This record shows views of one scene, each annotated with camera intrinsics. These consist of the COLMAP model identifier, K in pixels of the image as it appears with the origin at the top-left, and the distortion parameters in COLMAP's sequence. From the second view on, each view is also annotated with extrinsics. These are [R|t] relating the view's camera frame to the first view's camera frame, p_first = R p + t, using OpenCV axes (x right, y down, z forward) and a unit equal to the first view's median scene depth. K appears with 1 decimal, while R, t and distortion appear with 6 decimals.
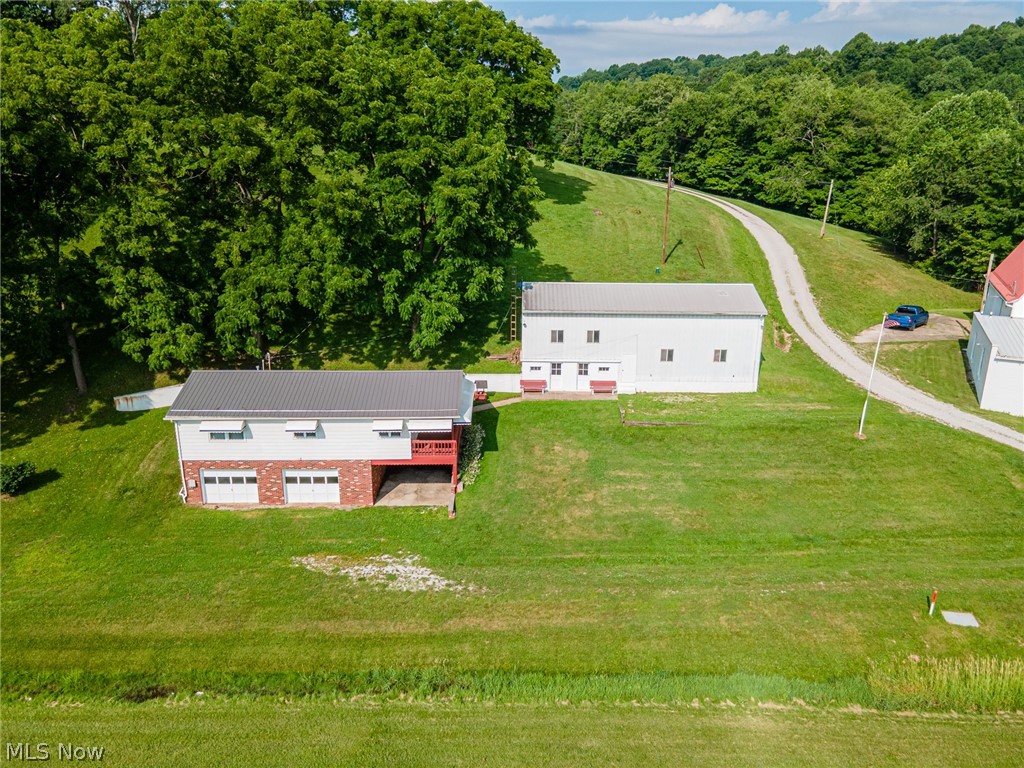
lens RADIAL K [[748.5, 0, 519.0], [0, 748.5, 385.1], [0, 0, 1]] dist [0.039663, 0.018204]
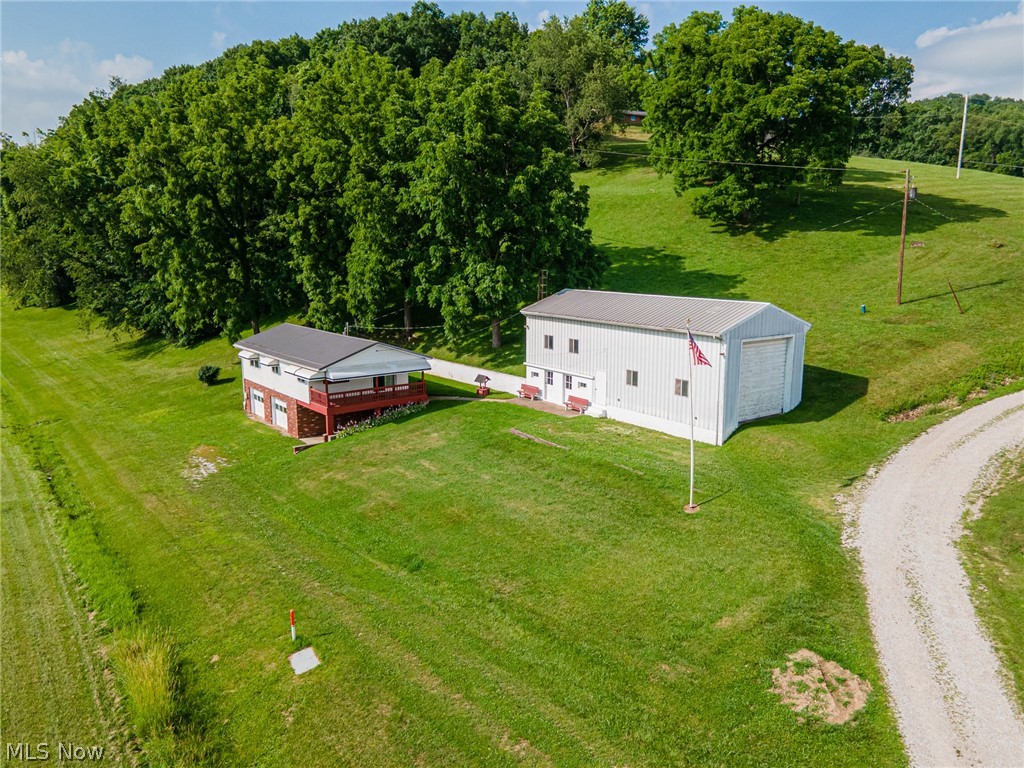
lens RADIAL K [[748.5, 0, 517.8], [0, 748.5, 381.5], [0, 0, 1]] dist [0.039663, 0.018204]
pose [[0.602495, 0.136252, -0.786407, 0.799802], [-0.227950, 0.973655, -0.005947, -0.002878], [0.764878, 0.182845, 0.617680, 0.416102]]
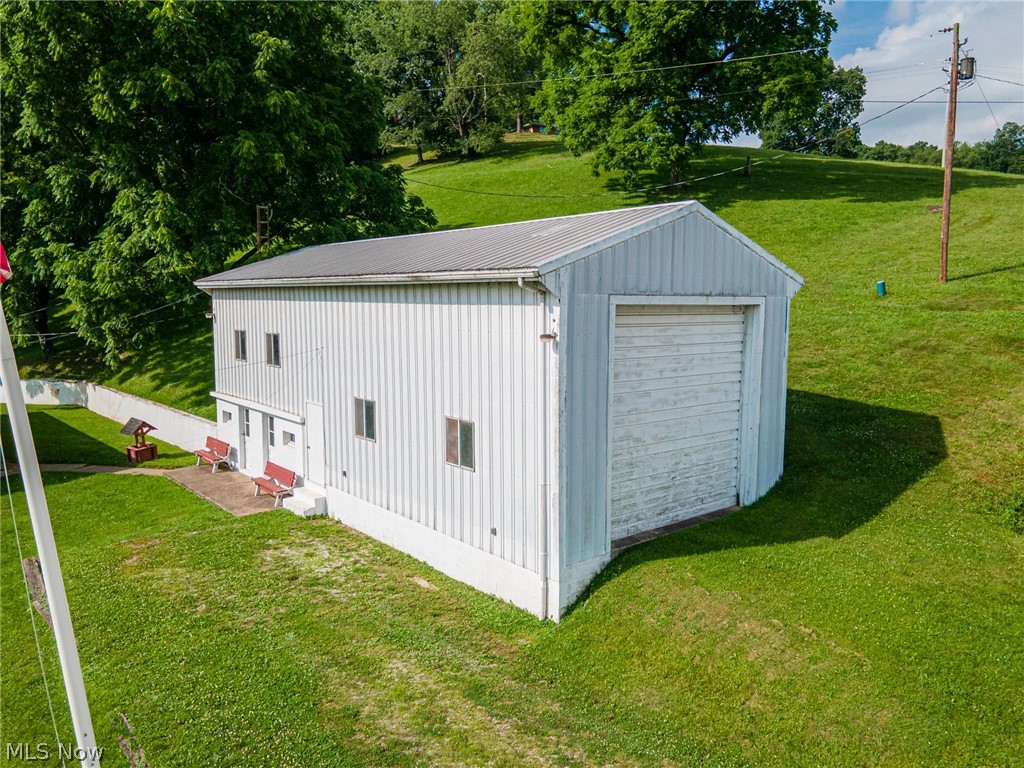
lens RADIAL K [[748.5, 0, 516.7], [0, 748.5, 381.4], [0, 0, 1]] dist [0.039663, 0.018204]
pose [[0.648485, 0.078324, -0.757188, 0.505008], [-0.219257, 0.971757, -0.087261, -0.043510], [0.728968, 0.222606, 0.647343, 0.870448]]
